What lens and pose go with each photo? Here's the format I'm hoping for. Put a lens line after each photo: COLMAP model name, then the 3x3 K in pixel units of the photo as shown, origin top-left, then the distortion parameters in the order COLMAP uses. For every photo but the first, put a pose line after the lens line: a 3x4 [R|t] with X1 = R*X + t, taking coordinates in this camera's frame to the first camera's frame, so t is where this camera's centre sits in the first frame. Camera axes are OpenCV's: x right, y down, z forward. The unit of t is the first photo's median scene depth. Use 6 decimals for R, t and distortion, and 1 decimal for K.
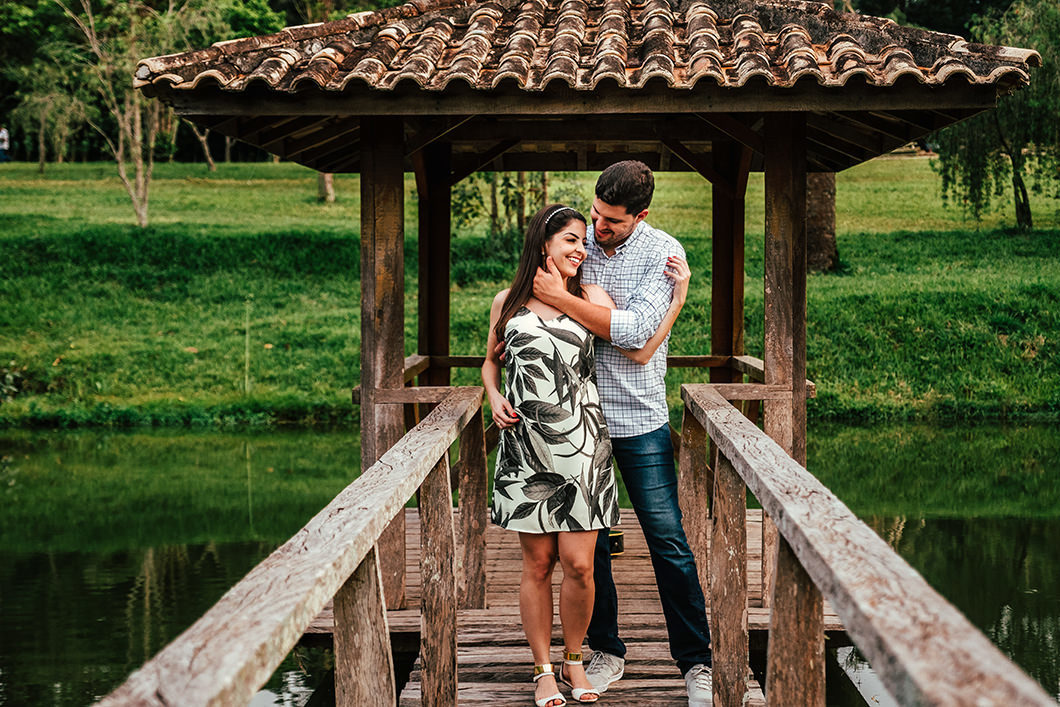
lens RADIAL K [[1687.5, 0, 531.8], [0, 1687.5, 349.1], [0, 0, 1]] dist [0.060772, 0.000000]
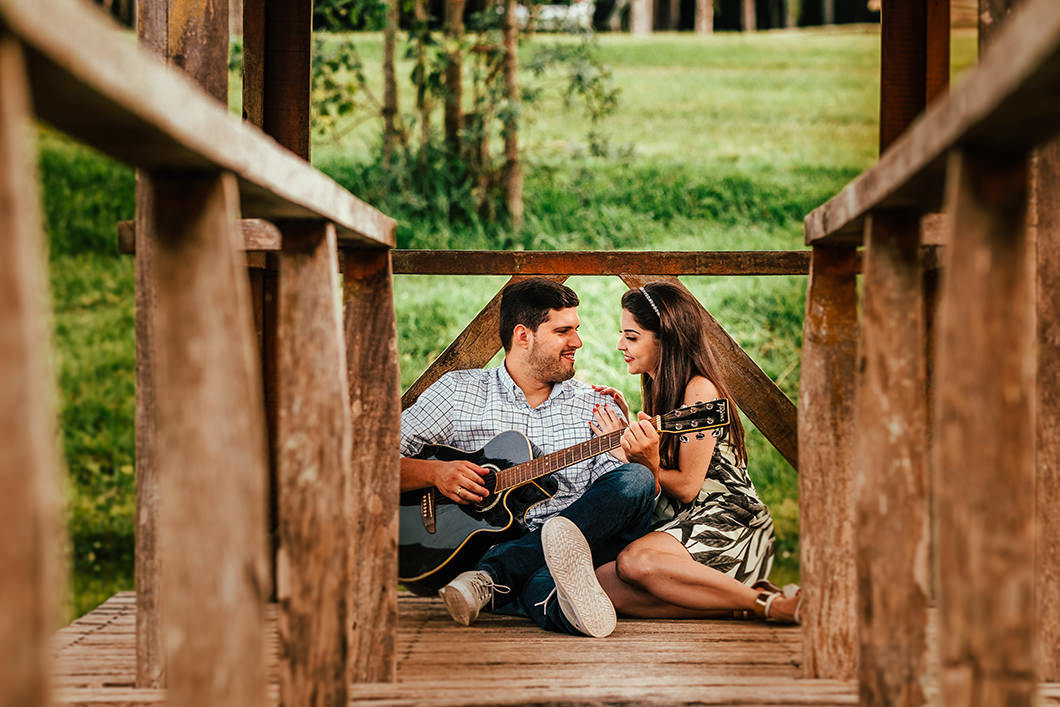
lens RADIAL K [[4028.3, 0, 529.4], [0, 4028.3, 352.4], [0, 0, 1]] dist [0.191566, 0.000000]
pose [[0.999899, 0.004711, 0.013385, -0.007484], [-0.004361, 0.999651, -0.026064, 0.129999], [-0.013503, 0.026003, 0.999571, -0.204589]]
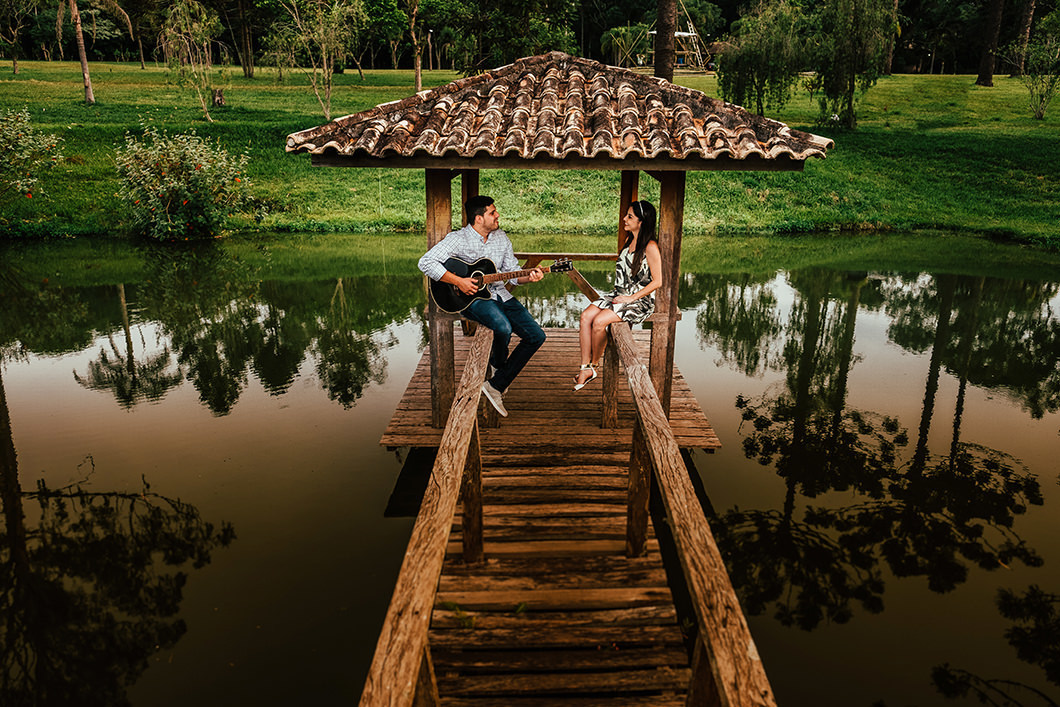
lens RADIAL K [[759.5, 0, 529.4], [0, 759.5, 362.7], [0, 0, 1]] dist [-0.007809, -0.000782]
pose [[0.999829, 0.007960, 0.016668, -0.007397], [-0.012009, 0.965772, 0.259114, -0.133124], [-0.014035, -0.259270, 0.965703, 0.204043]]
